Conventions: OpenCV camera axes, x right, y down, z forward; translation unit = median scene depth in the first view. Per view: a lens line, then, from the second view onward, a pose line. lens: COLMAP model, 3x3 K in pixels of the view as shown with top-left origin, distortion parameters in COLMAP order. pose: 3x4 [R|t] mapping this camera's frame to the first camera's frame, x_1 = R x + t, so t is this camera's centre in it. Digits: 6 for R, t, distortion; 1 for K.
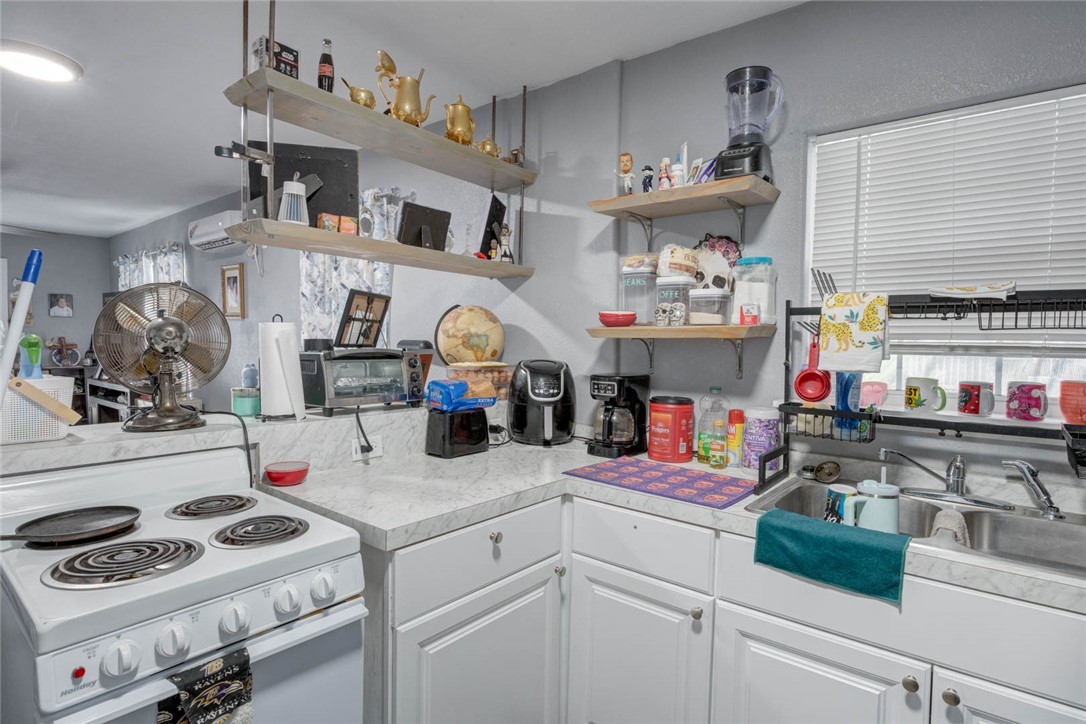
lens RADIAL K [[560.4, 0, 555.7], [0, 560.4, 361.5], [0, 0, 1]] dist [-0.004668, -0.000813]
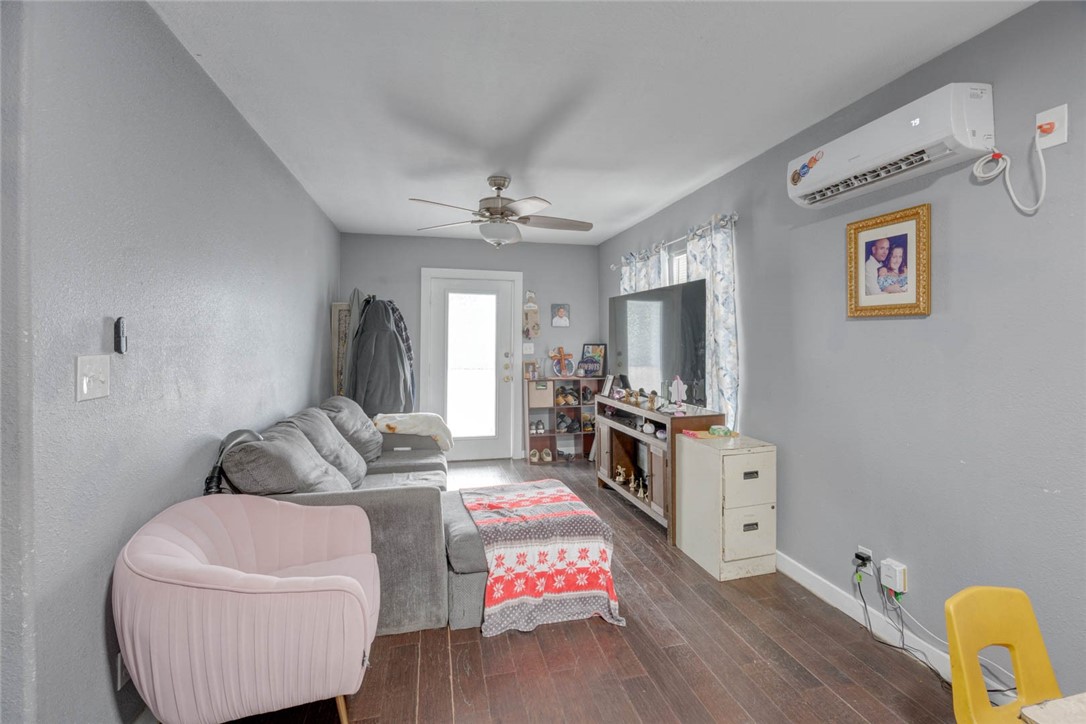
lens RADIAL K [[470.7, 0, 543.6], [0, 470.7, 341.0], [0, 0, 1]] dist [-0.000256, 0.000366]
pose [[0.794909, -0.011771, -0.606615, -1.325621], [-0.015288, 0.999106, -0.039419, -0.070328], [0.606537, 0.040609, 0.794018, 1.039160]]
